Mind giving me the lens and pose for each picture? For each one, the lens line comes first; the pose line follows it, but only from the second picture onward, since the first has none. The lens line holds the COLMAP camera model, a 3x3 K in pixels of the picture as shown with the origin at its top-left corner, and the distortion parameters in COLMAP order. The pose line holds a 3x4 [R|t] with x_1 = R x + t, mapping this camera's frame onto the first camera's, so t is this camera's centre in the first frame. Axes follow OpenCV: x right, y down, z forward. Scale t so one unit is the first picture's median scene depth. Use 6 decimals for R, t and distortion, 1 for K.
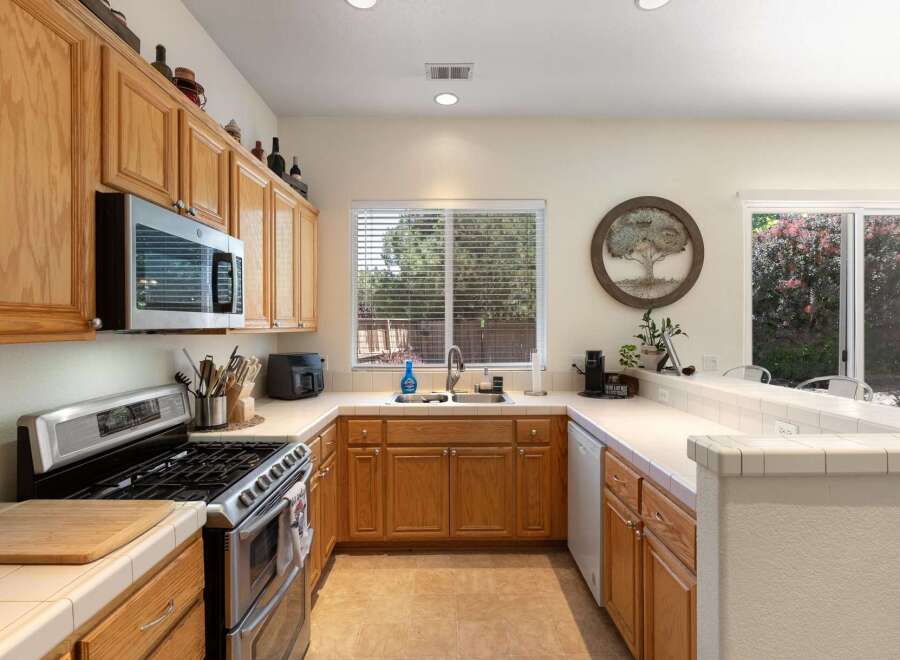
lens RADIAL K [[460.0, 0, 453.6], [0, 460.0, 327.9], [0, 0, 1]] dist [-0.007427, -0.000710]
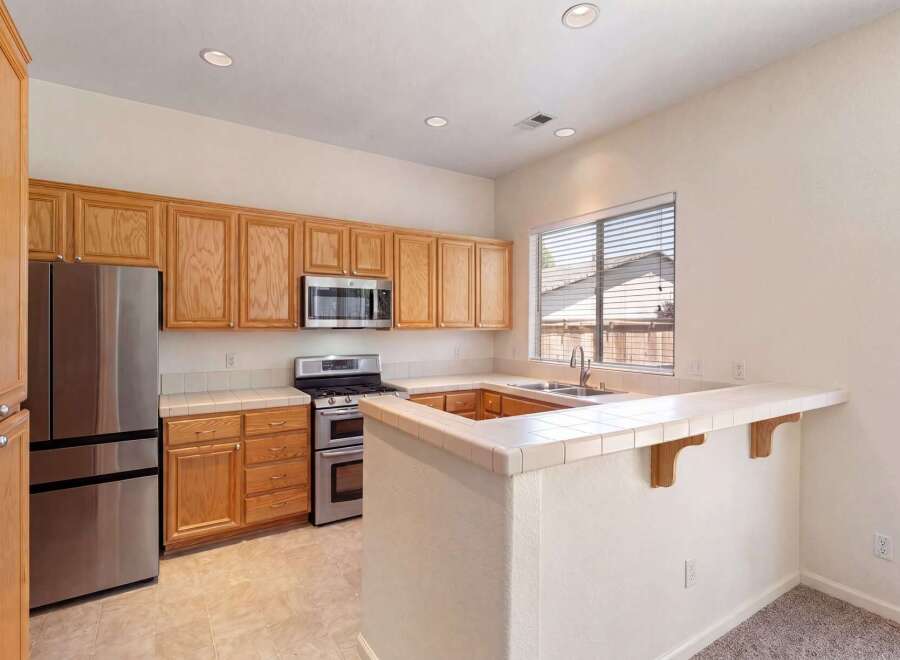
lens RADIAL K [[460.0, 0, 457.0], [0, 460.0, 326.4], [0, 0, 1]] dist [-0.007427, -0.000710]
pose [[0.525340, 0.014929, -0.850761, 1.943224], [-0.012078, 0.999876, 0.010087, -0.037981], [0.850806, 0.004977, 0.525456, 0.351272]]
